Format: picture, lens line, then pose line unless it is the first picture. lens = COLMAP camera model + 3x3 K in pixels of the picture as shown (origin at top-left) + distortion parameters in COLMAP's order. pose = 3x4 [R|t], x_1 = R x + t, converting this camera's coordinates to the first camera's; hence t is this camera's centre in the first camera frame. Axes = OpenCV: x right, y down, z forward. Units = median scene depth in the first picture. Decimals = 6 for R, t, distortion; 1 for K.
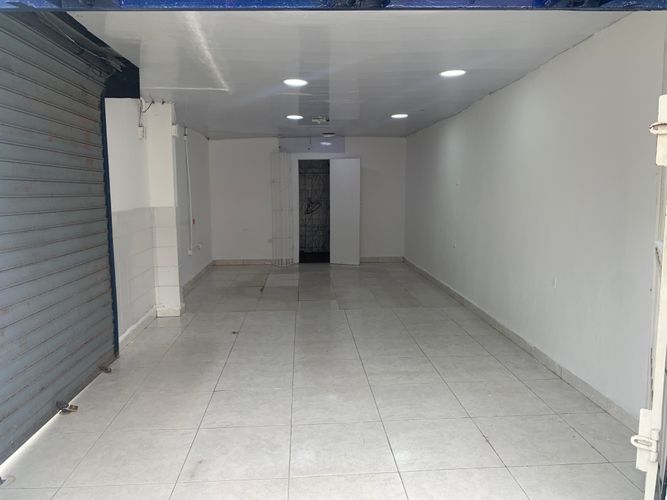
lens RADIAL K [[512.9, 0, 333.5], [0, 512.9, 235.2], [0, 0, 1]] dist [0.227191, -0.102048]
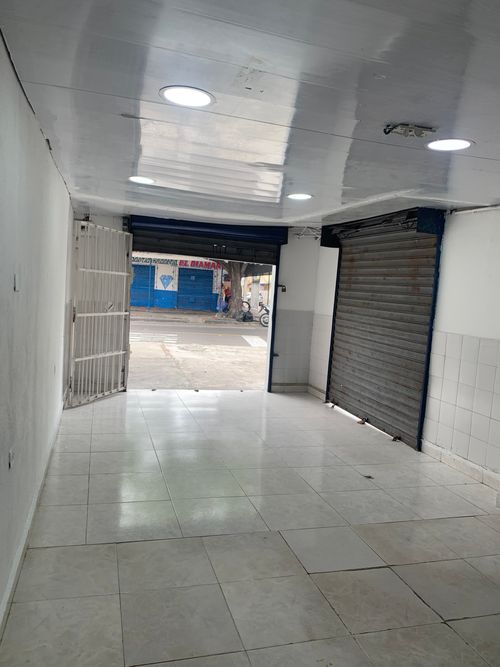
lens RADIAL K [[504.1, 0, 250.0], [0, 504.1, 333.5], [0, 0, 1]] dist [0.068256, -0.093481]
pose [[-0.972780, -0.033048, -0.229361, 0.110742], [-0.076074, 0.980467, 0.181378, -0.099288], [0.218887, 0.193889, -0.956293, 0.944233]]
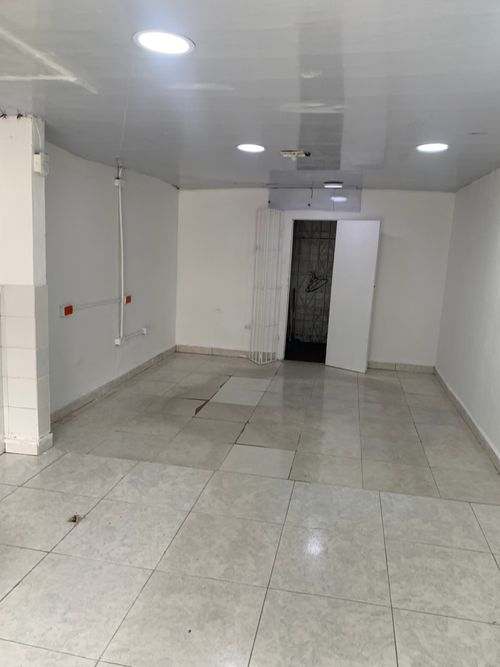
lens RADIAL K [[504.1, 0, 250.0], [0, 504.1, 333.5], [0, 0, 1]] dist [0.068256, -0.093481]
pose [[0.964996, 0.096707, -0.243783, 0.062273], [-0.078199, 0.993350, 0.084508, -0.042705], [0.250334, -0.062486, 0.966141, 0.288040]]
